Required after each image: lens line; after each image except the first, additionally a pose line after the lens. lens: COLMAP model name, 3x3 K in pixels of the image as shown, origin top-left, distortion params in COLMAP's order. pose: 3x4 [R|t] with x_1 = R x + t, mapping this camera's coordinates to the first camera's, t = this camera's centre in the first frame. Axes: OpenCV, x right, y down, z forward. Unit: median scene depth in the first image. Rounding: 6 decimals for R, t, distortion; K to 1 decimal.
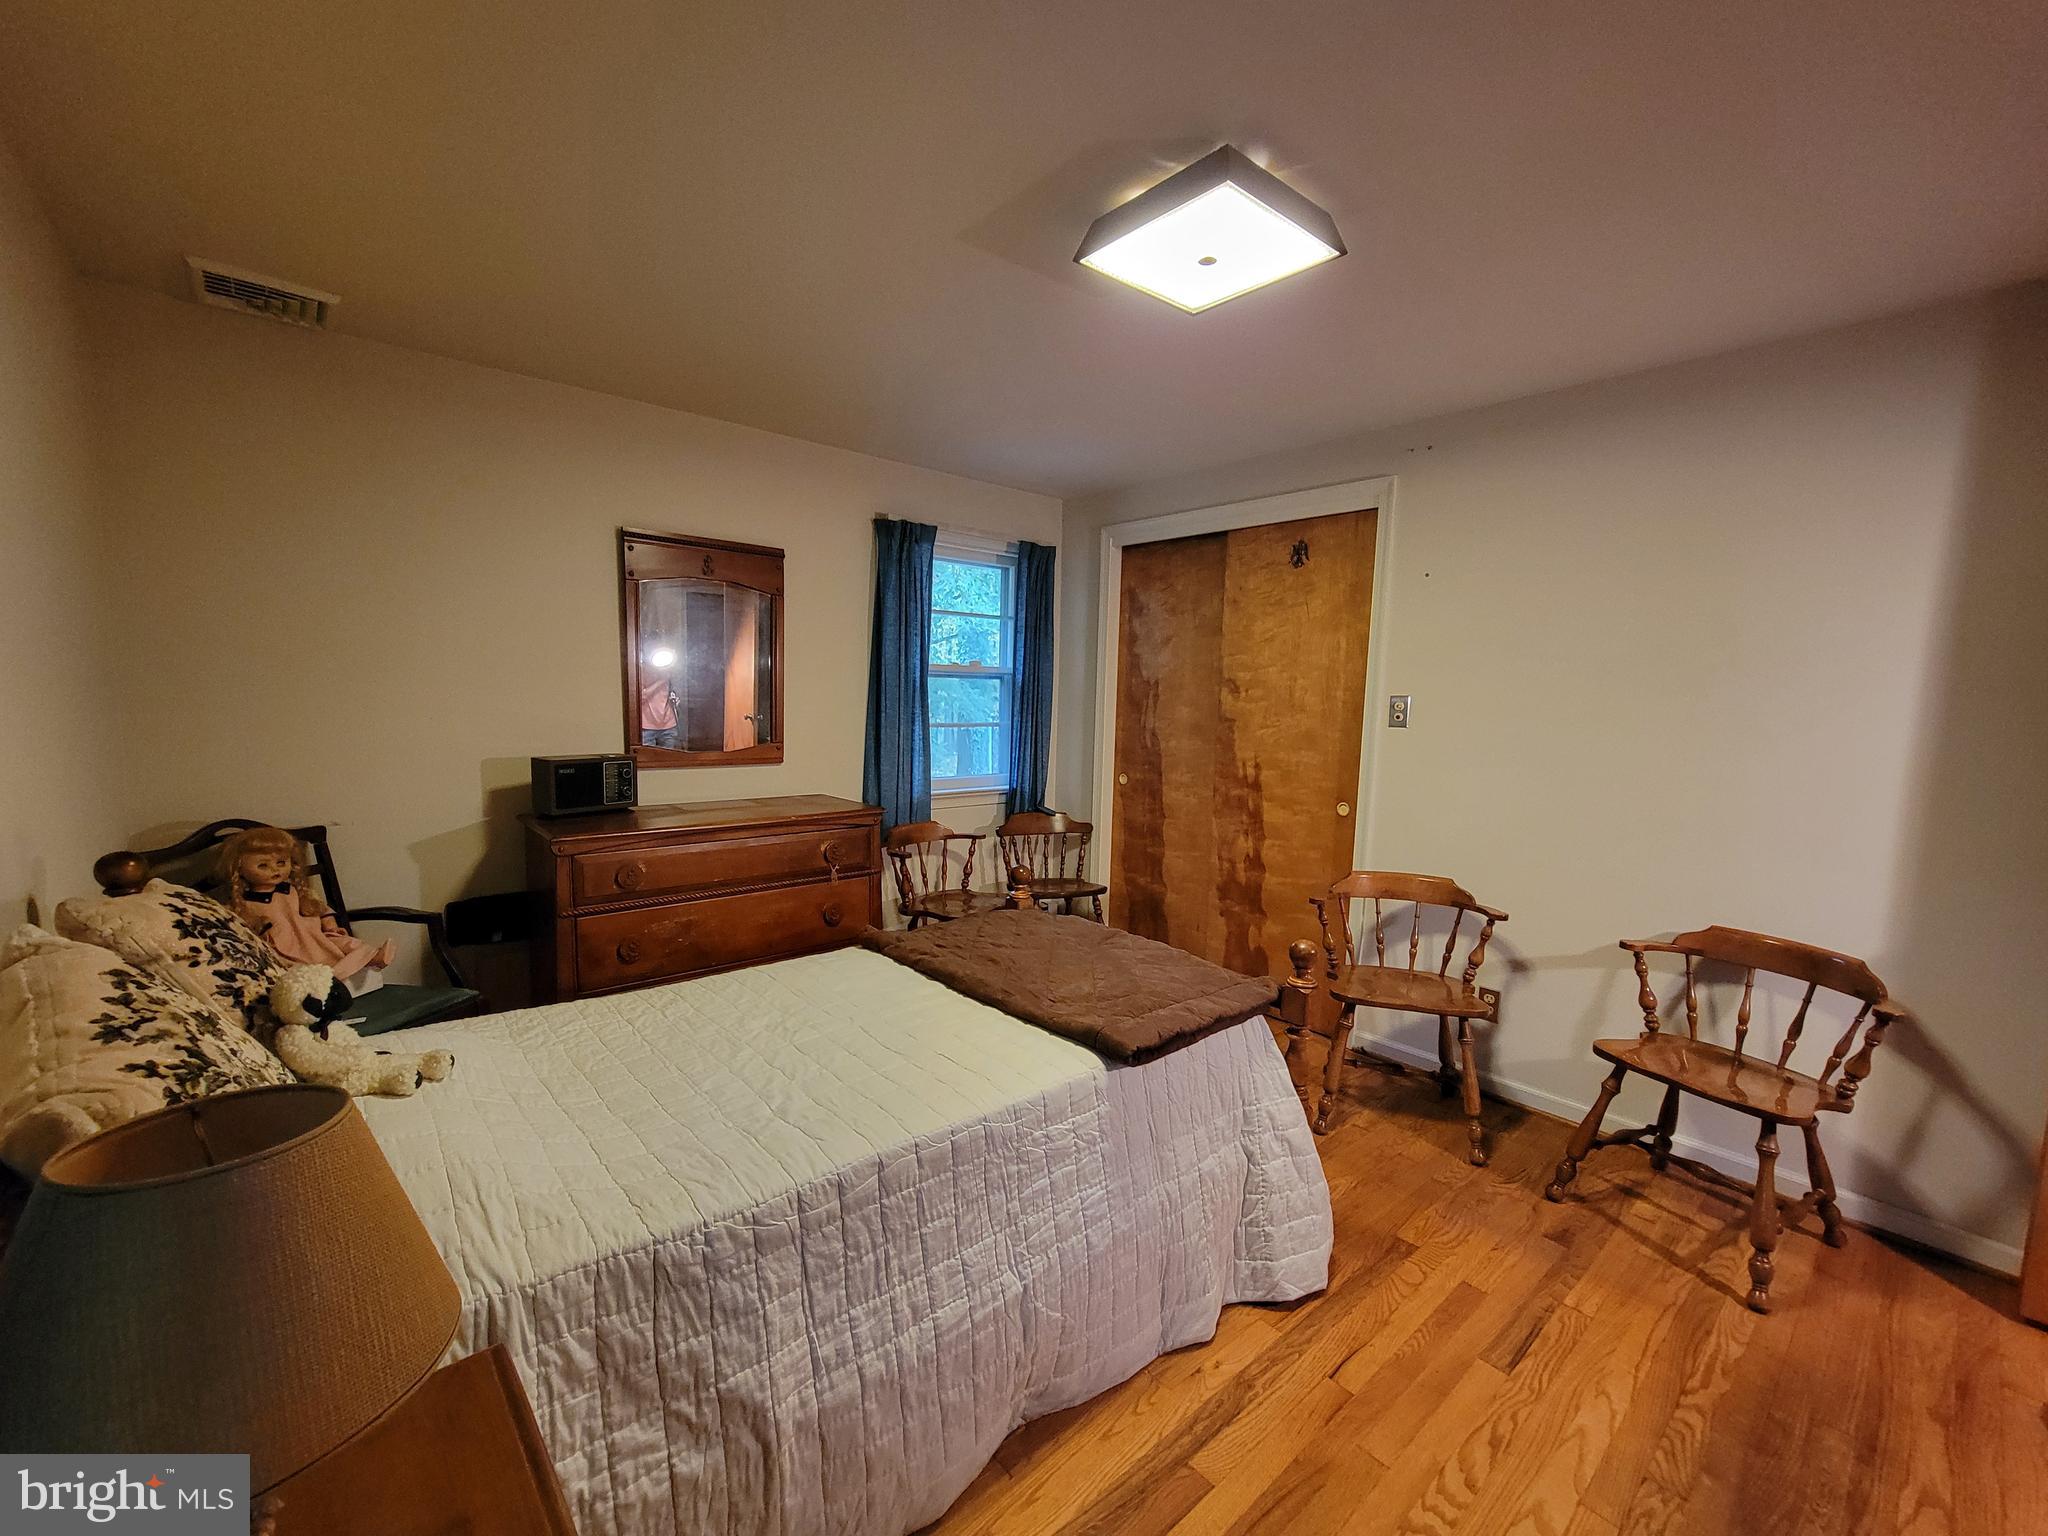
lens RADIAL K [[841.1, 0, 1024.0], [0, 841.1, 768.0], [0, 0, 1]] dist [0.001418, 0.000183]
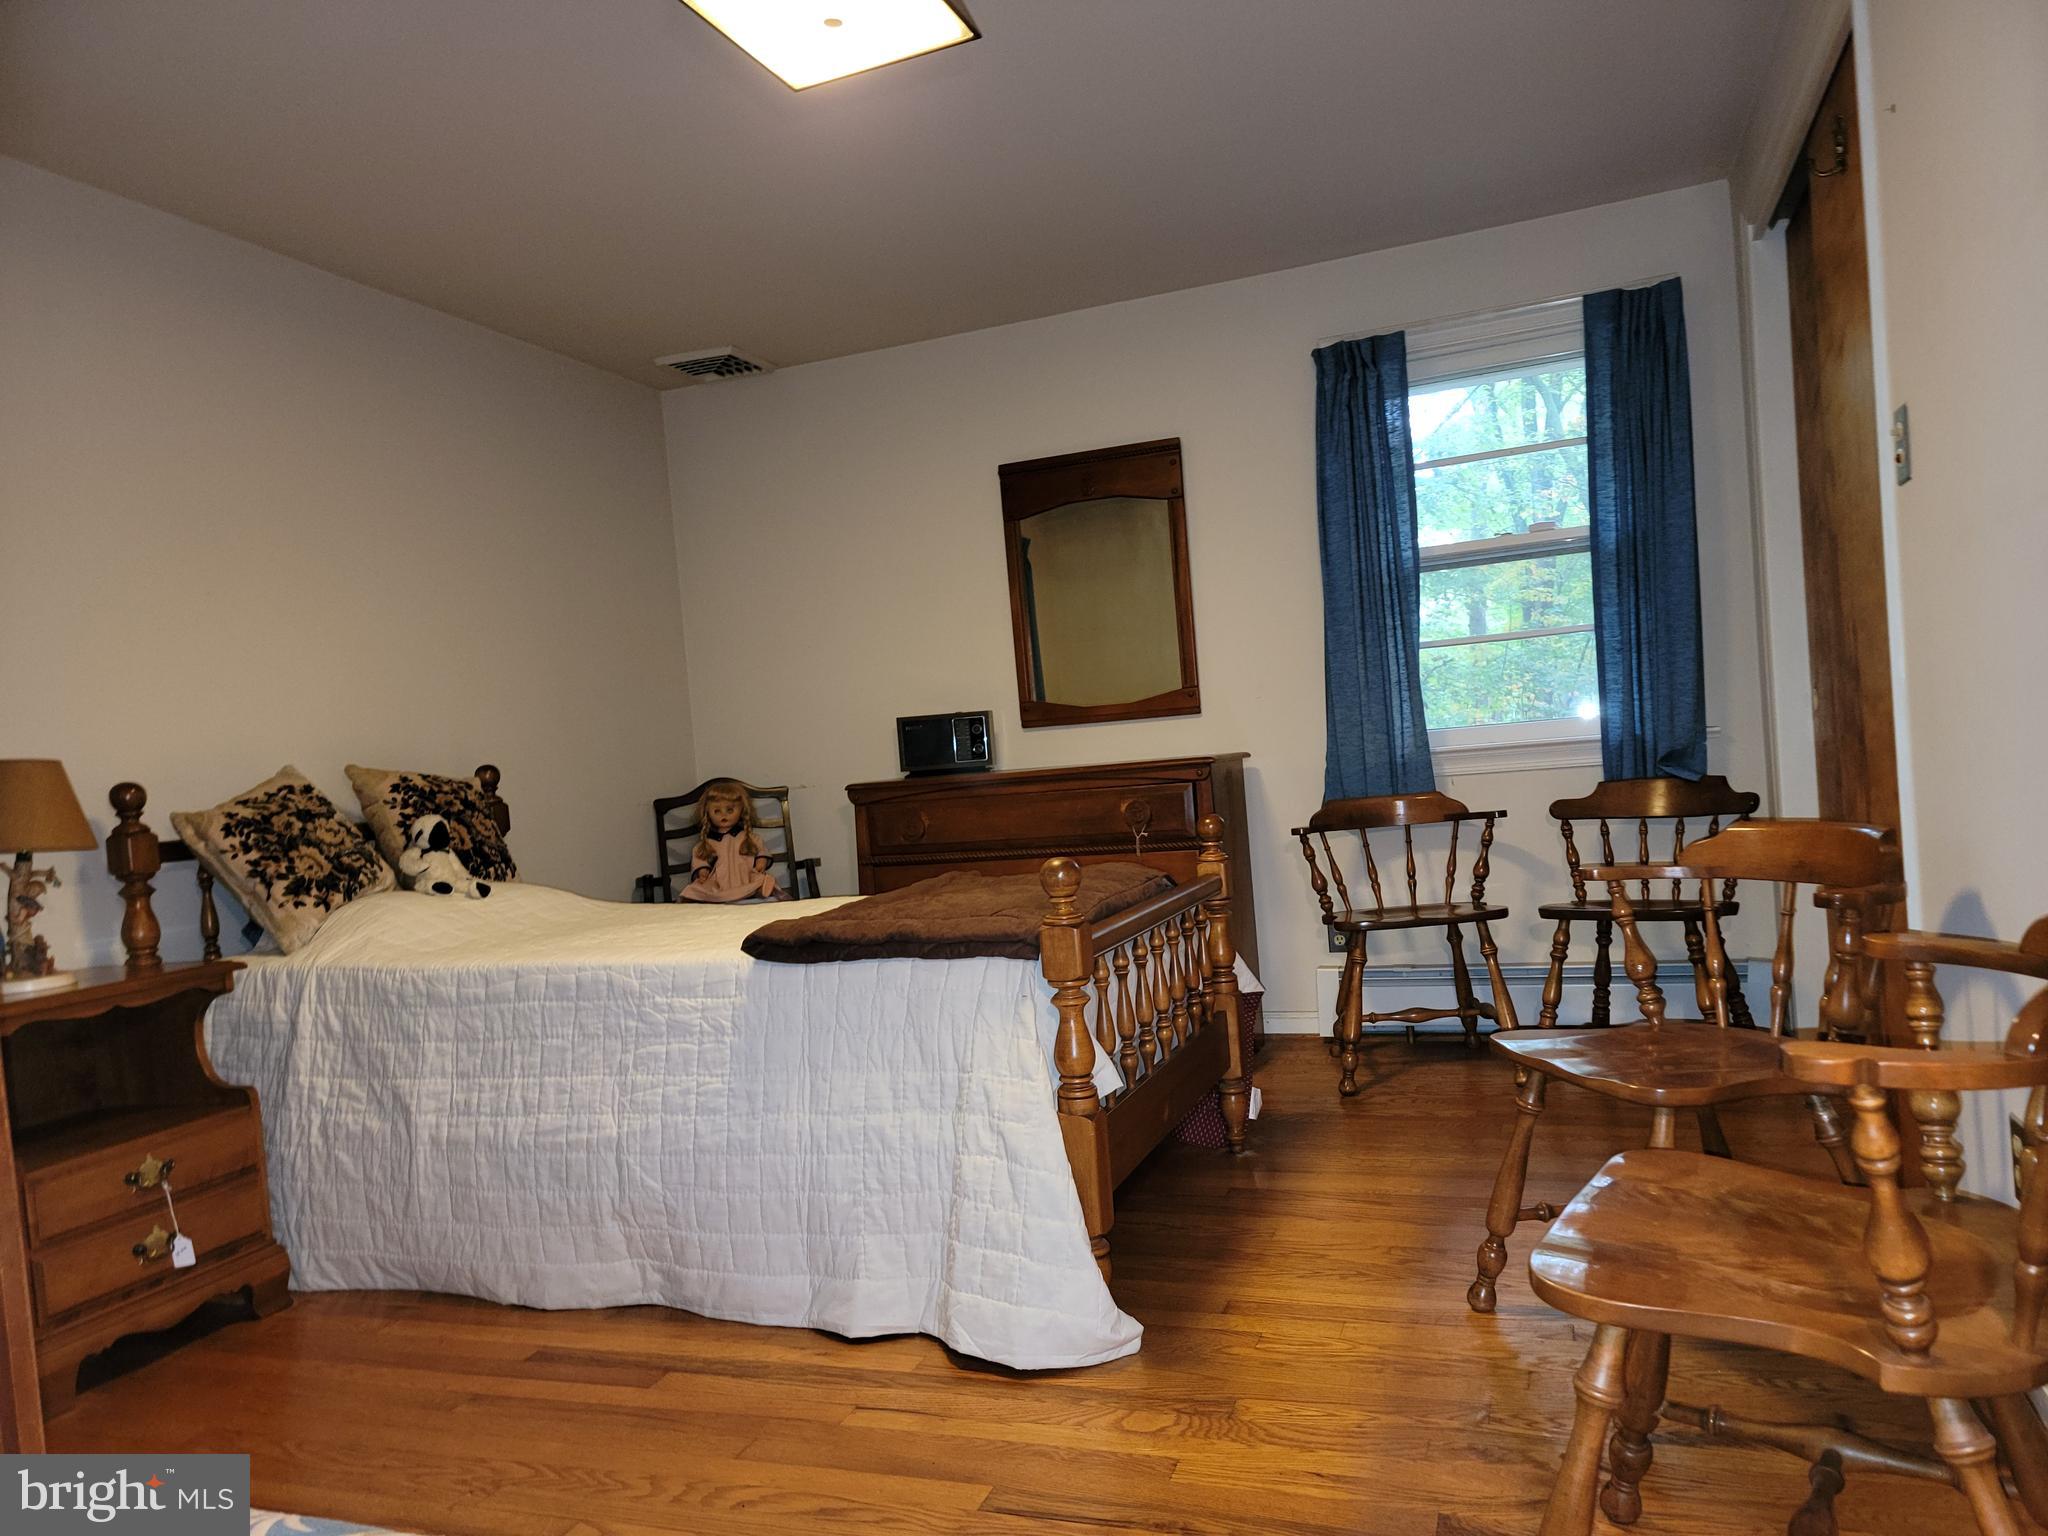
lens RADIAL K [[1421.5, 0, 1024.0], [0, 1421.5, 768.0], [0, 0, 1]] dist [0.055731, -0.000196]
pose [[0.479883, -0.055581, -0.875570, 1.803216], [0.010654, 0.998287, -0.057532, 0.274417], [0.877268, 0.018281, 0.479653, 0.585889]]
